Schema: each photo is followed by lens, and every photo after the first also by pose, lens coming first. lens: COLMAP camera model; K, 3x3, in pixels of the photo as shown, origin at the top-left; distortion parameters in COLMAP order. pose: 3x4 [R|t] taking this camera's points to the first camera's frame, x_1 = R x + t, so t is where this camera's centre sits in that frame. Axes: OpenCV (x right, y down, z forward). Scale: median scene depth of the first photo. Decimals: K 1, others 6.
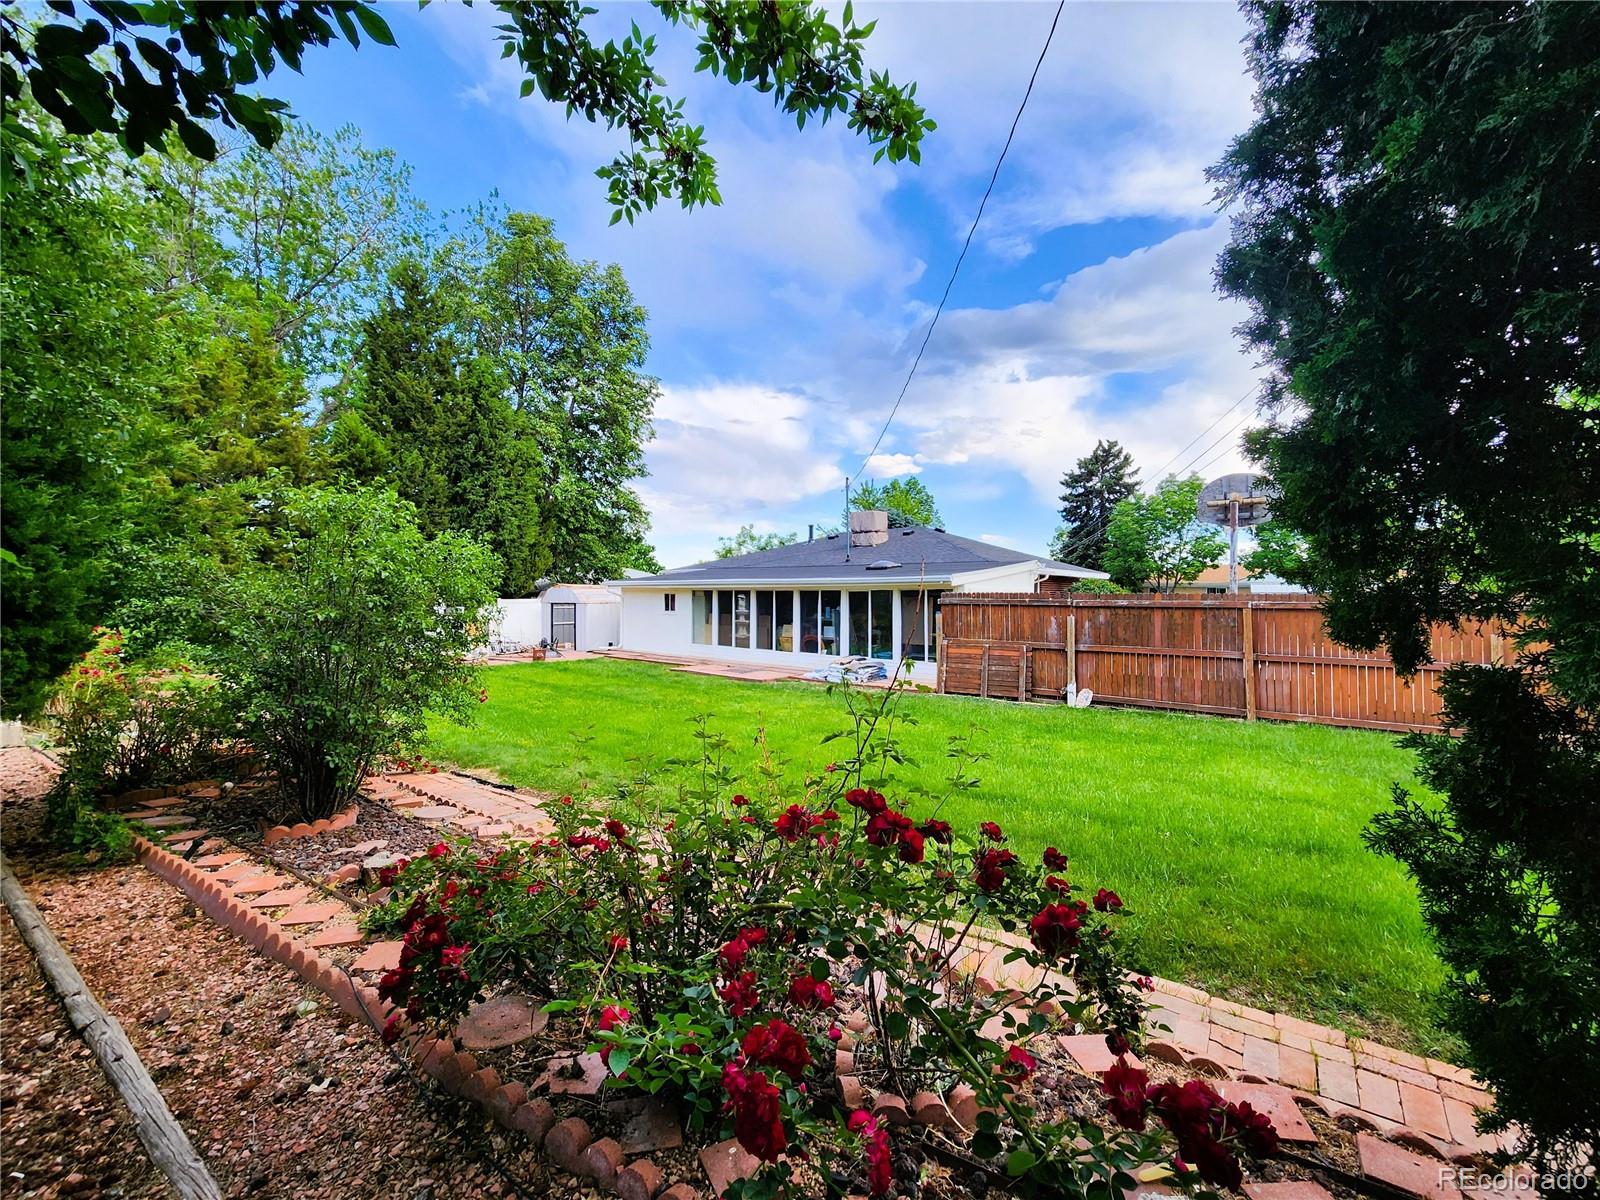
lens RADIAL K [[657.7, 0, 800.0], [0, 657.7, 600.0], [0, 0, 1]] dist [0.016212, -0.000086]
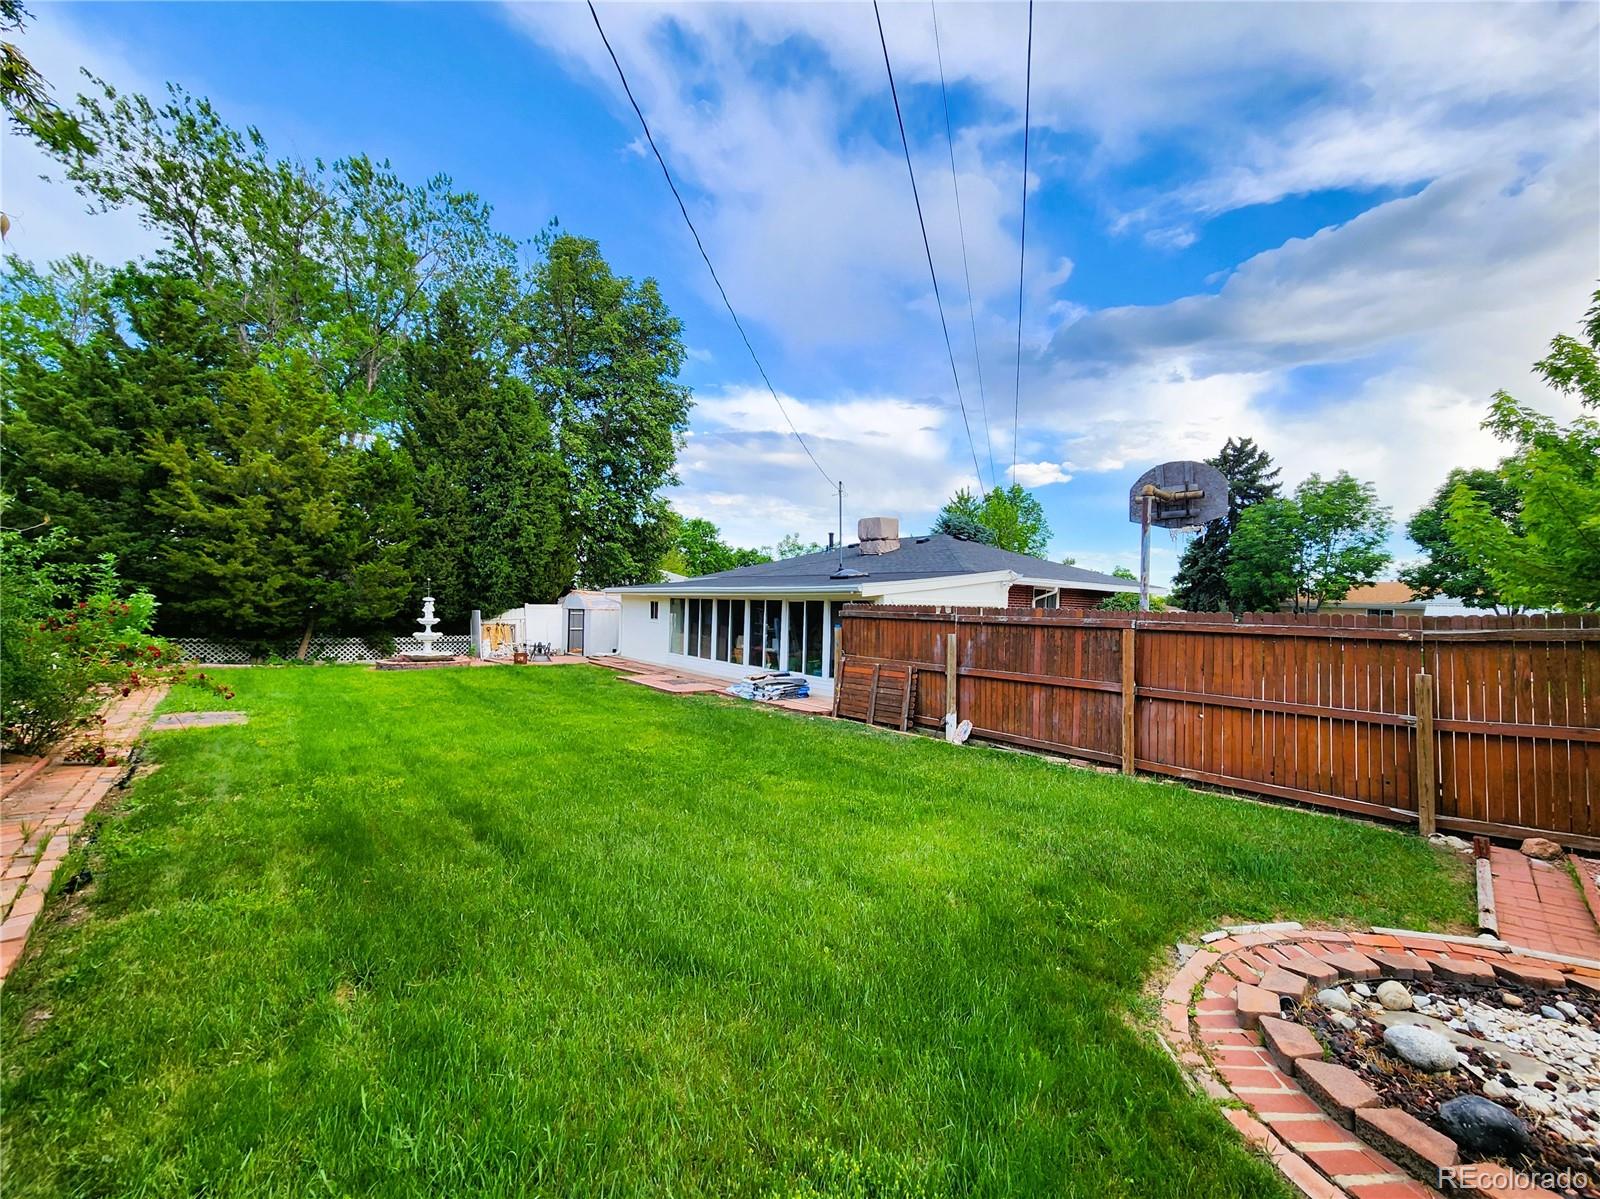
lens RADIAL K [[657.7, 0, 800.0], [0, 657.7, 599.5], [0, 0, 1]] dist [0.016212, -0.000086]
pose [[0.980022, 0.017529, -0.198116, 0.203366], [-0.021174, 0.999643, -0.016294, -0.000522], [0.197759, 0.020164, 0.980043, 0.068398]]
